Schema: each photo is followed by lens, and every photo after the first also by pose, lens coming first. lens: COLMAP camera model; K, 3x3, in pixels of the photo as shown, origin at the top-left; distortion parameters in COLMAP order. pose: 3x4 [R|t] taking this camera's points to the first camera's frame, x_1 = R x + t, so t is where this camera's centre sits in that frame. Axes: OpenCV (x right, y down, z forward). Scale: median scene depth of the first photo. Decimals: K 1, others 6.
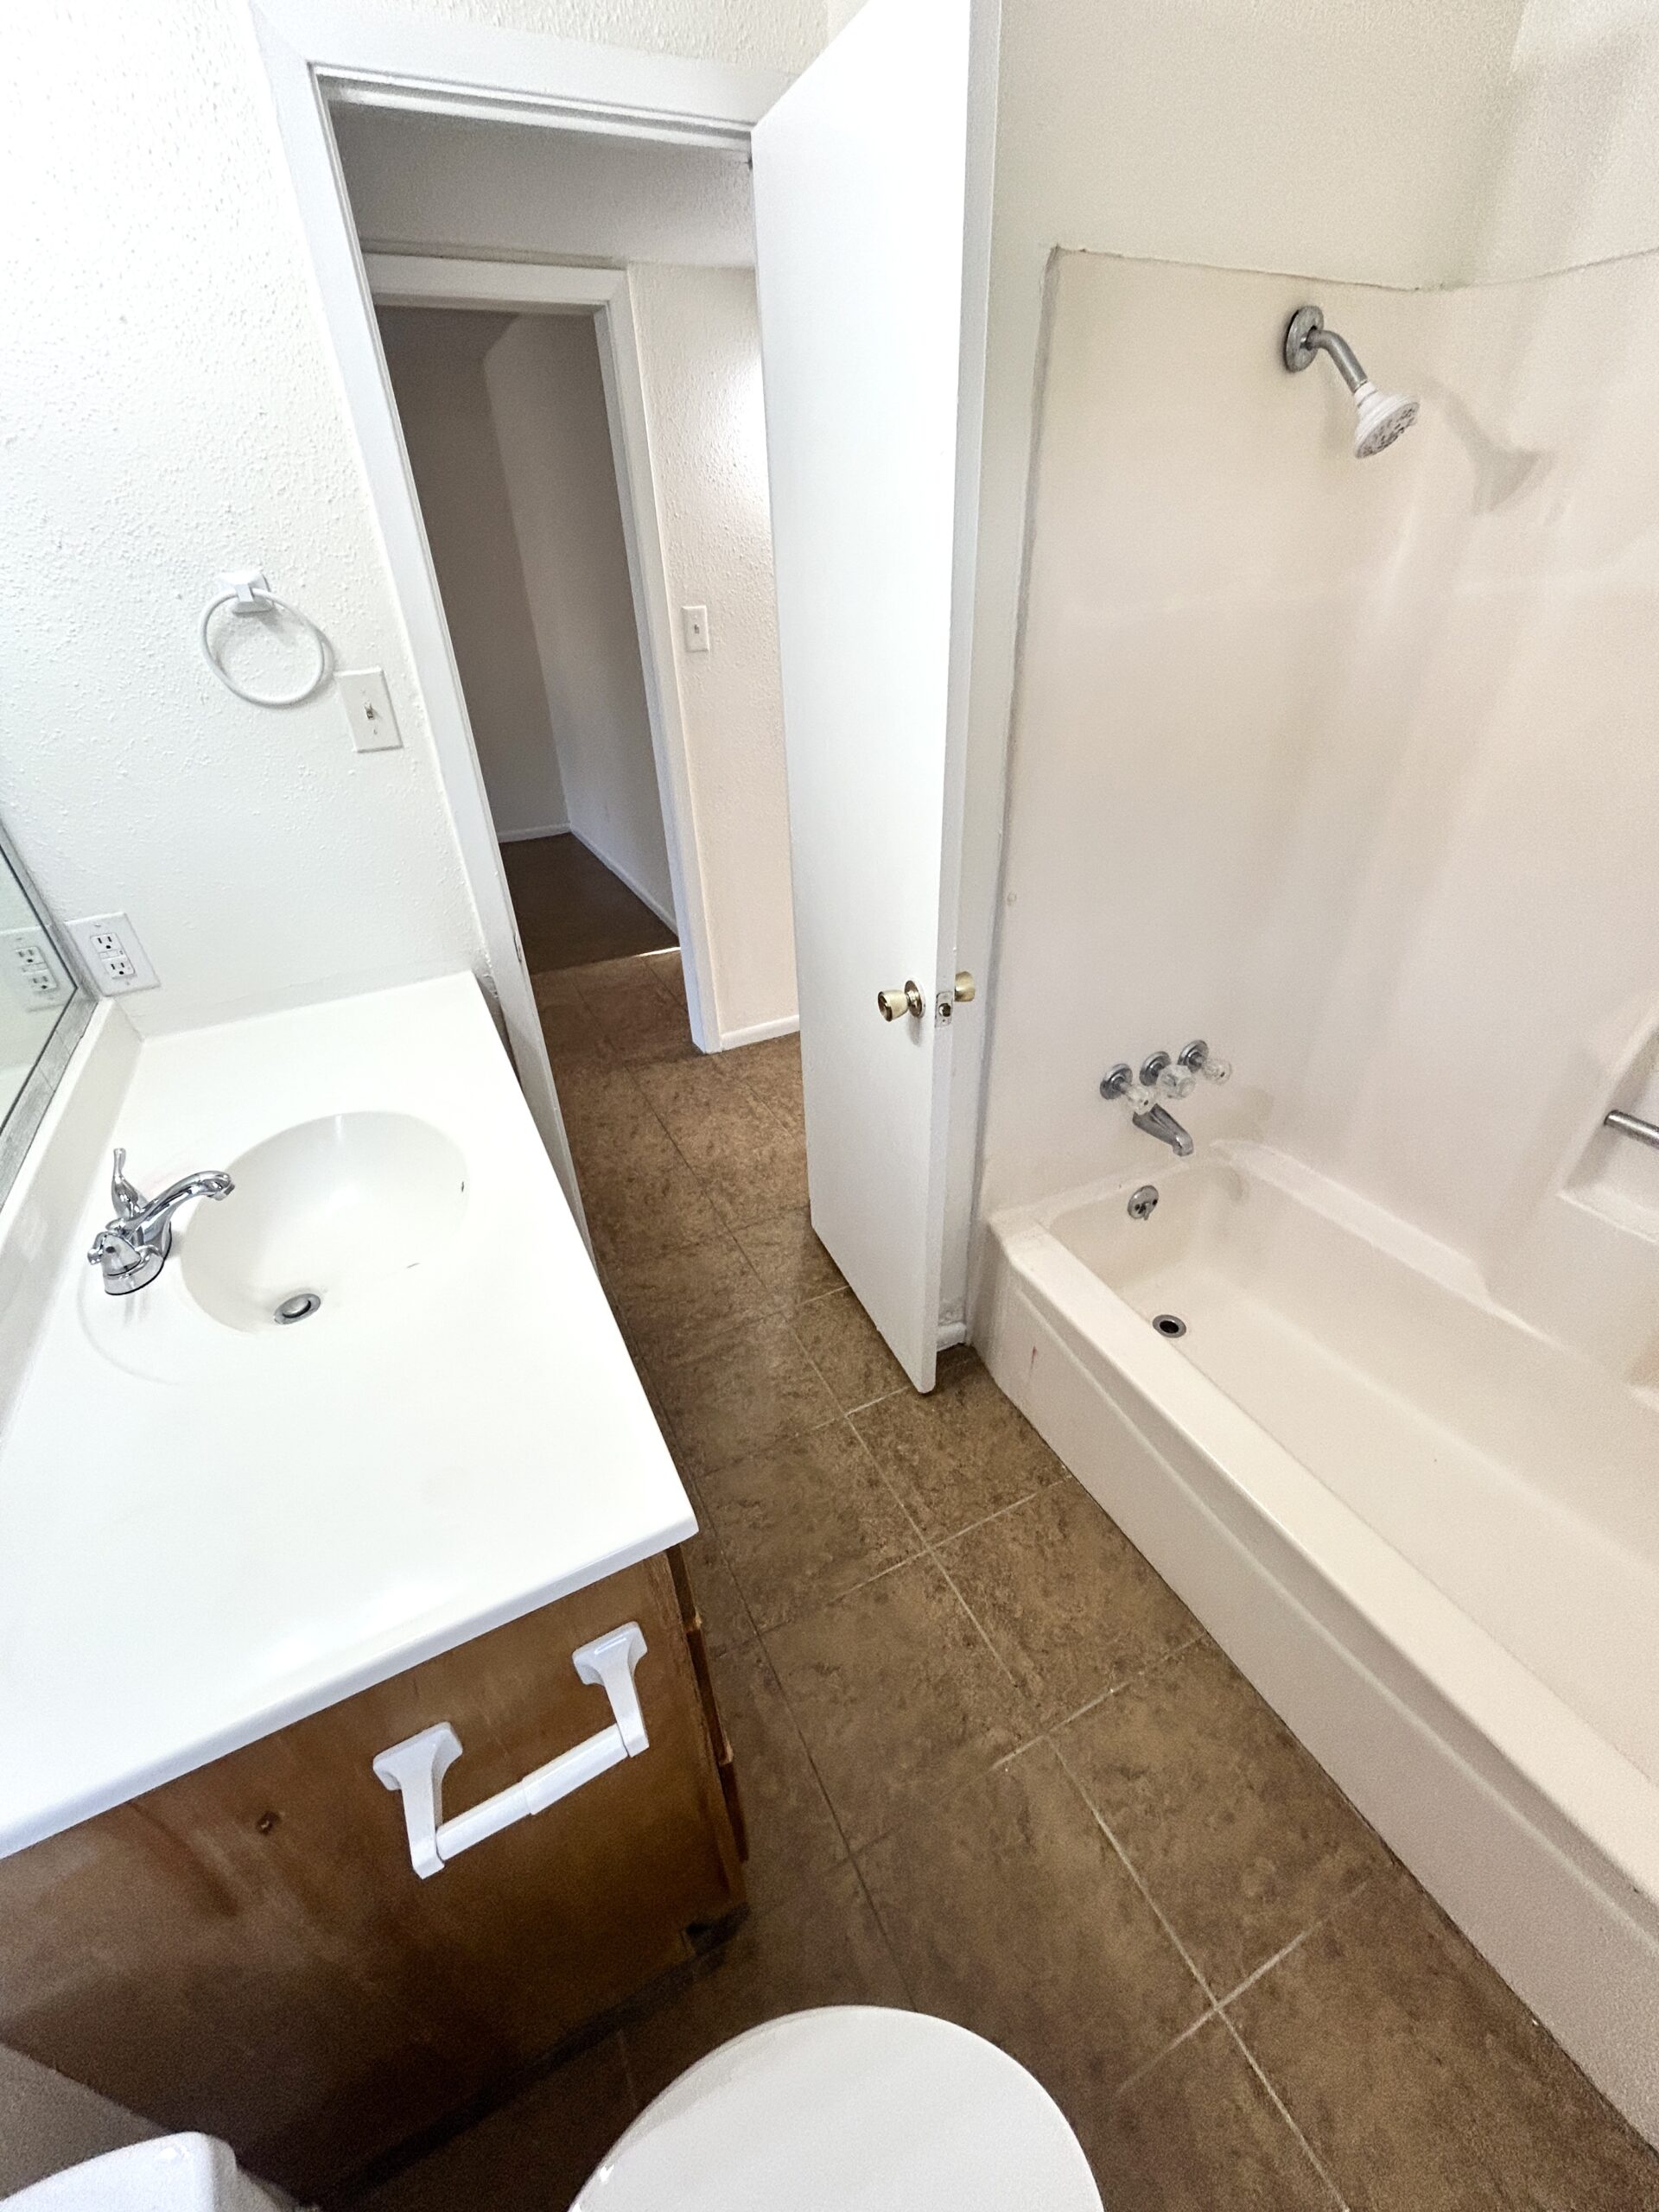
lens RADIAL K [[886.4, 0, 827.4], [0, 886.4, 1100.2], [0, 0, 1]] dist [0.002098, 0.000675]
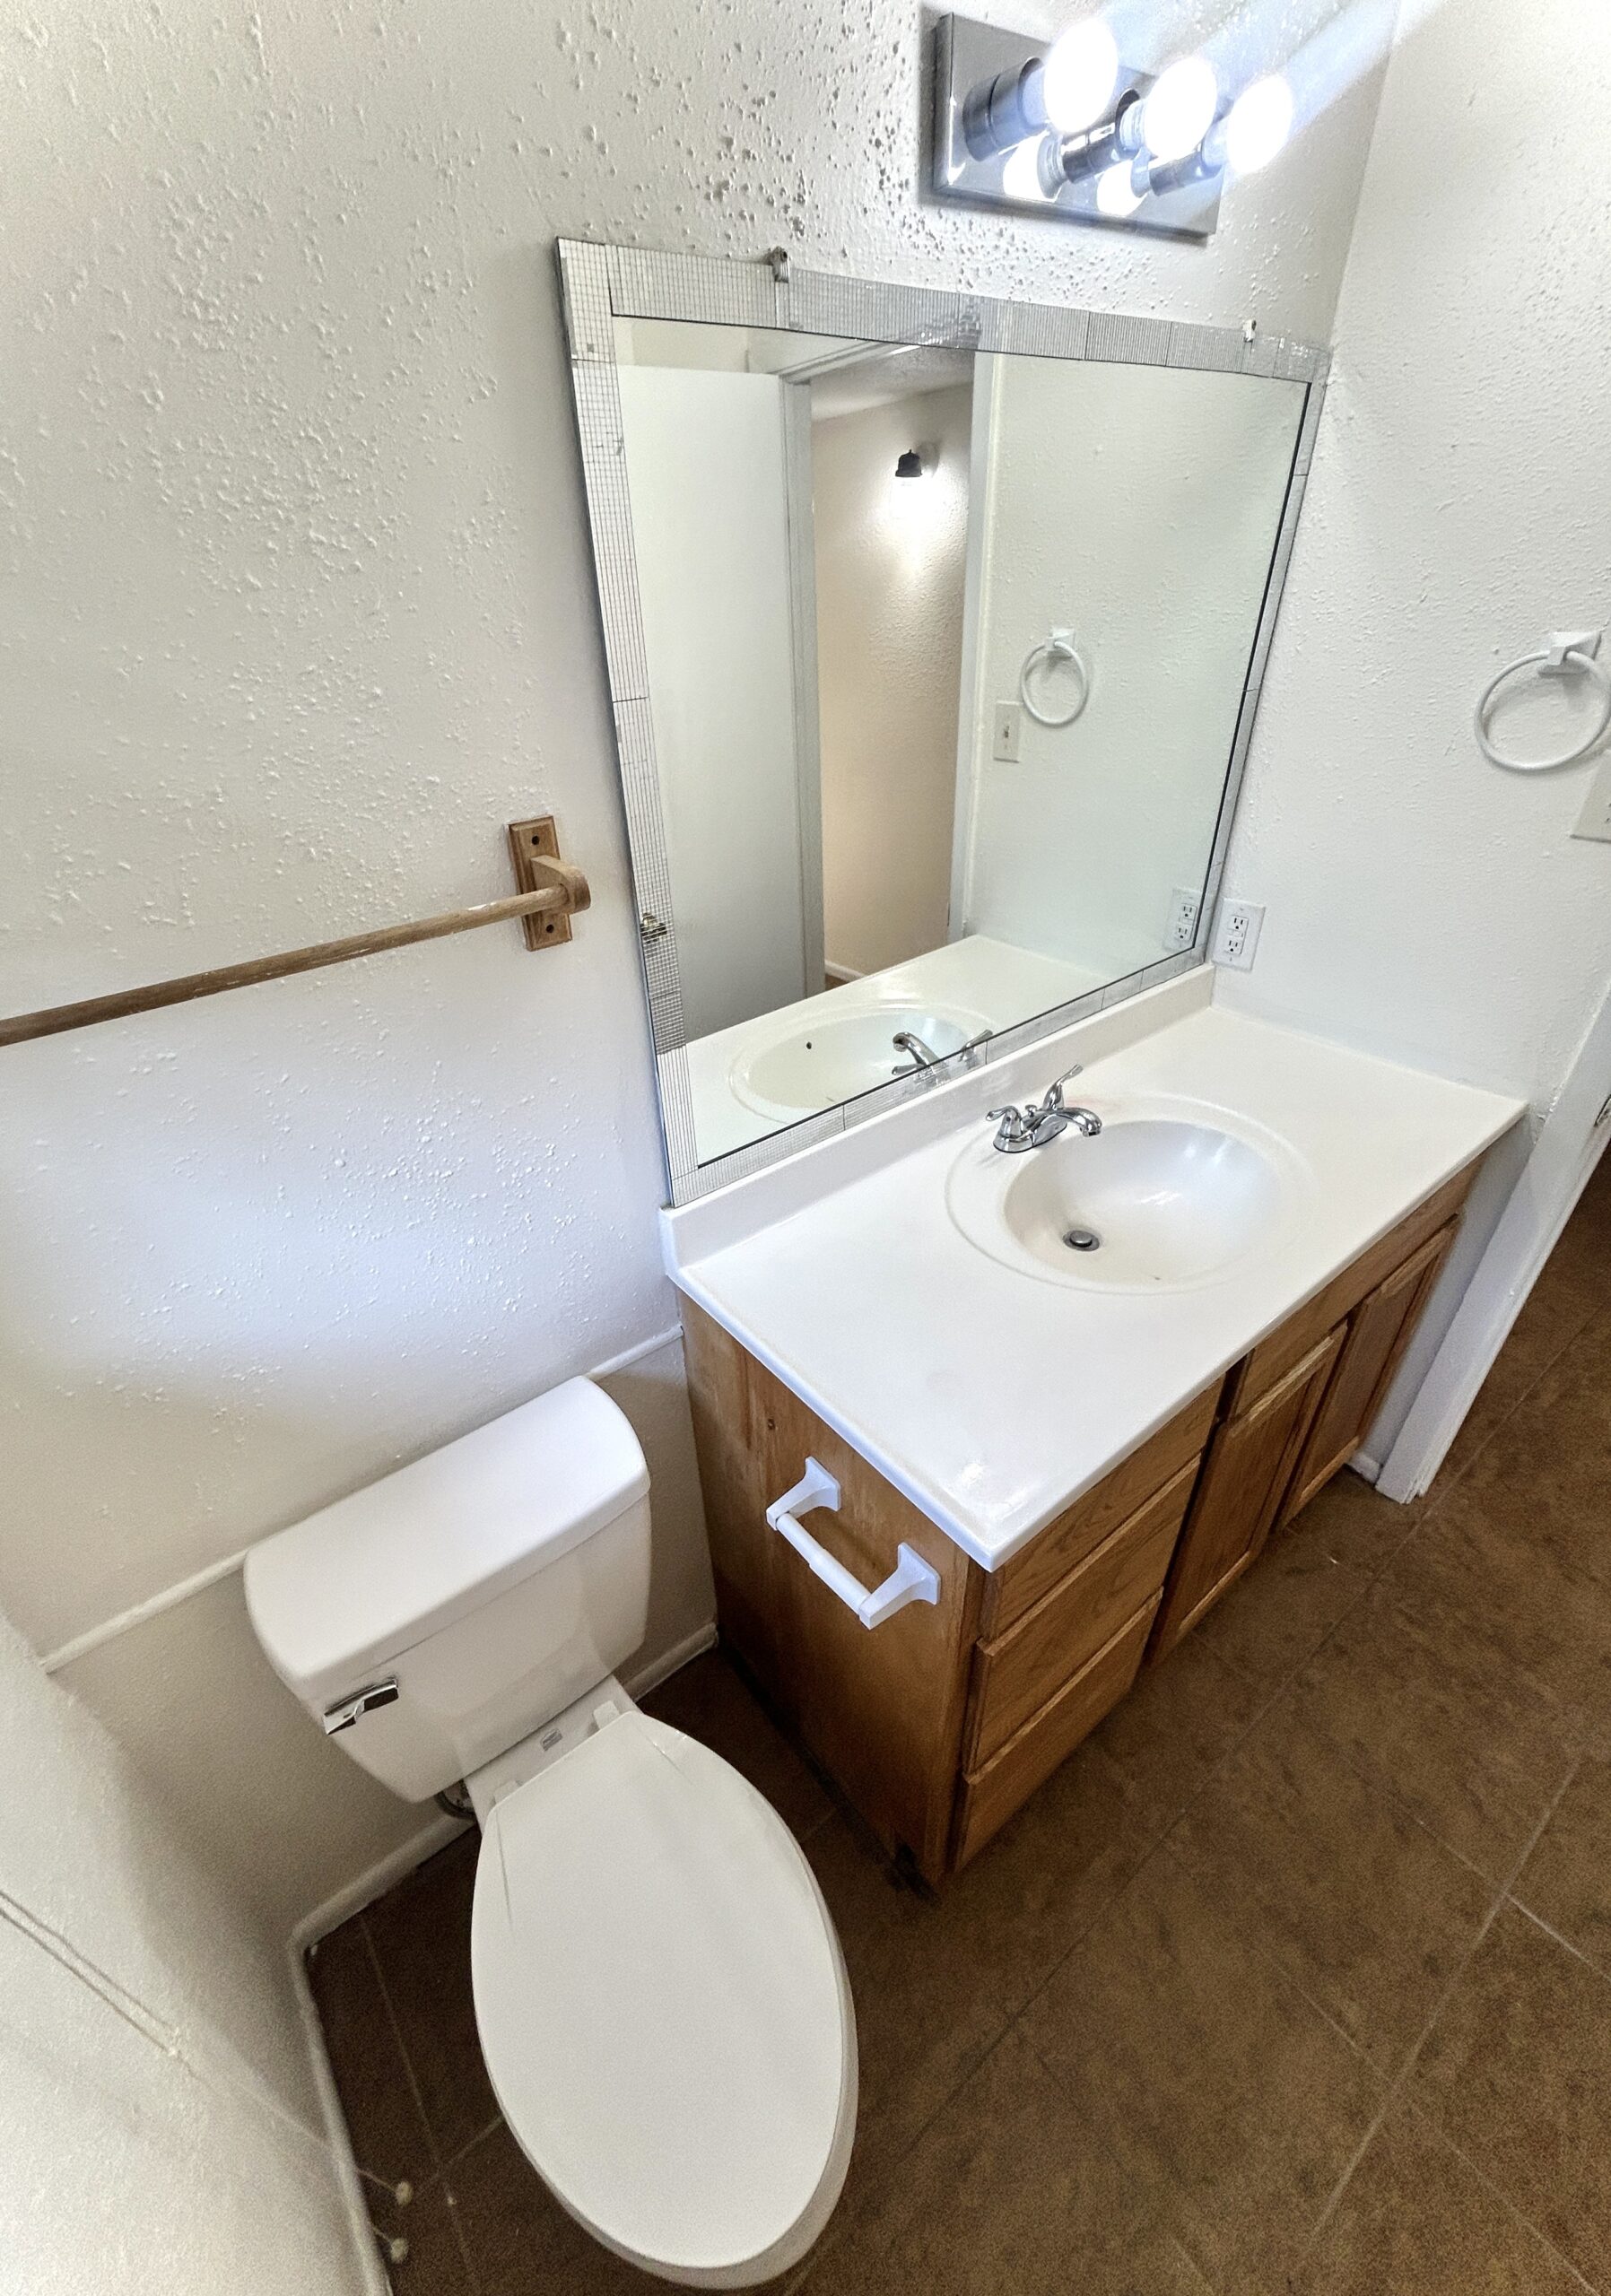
lens RADIAL K [[955.3, 0, 799.3], [0, 955.3, 1154.2], [0, 0, 1]] dist [0.011240, -0.000267]
pose [[0.205299, 0.557944, -0.804084, 0.279504], [-0.495757, 0.767665, 0.406097, -0.175254], [0.843847, 0.315259, 0.434206, 0.045446]]
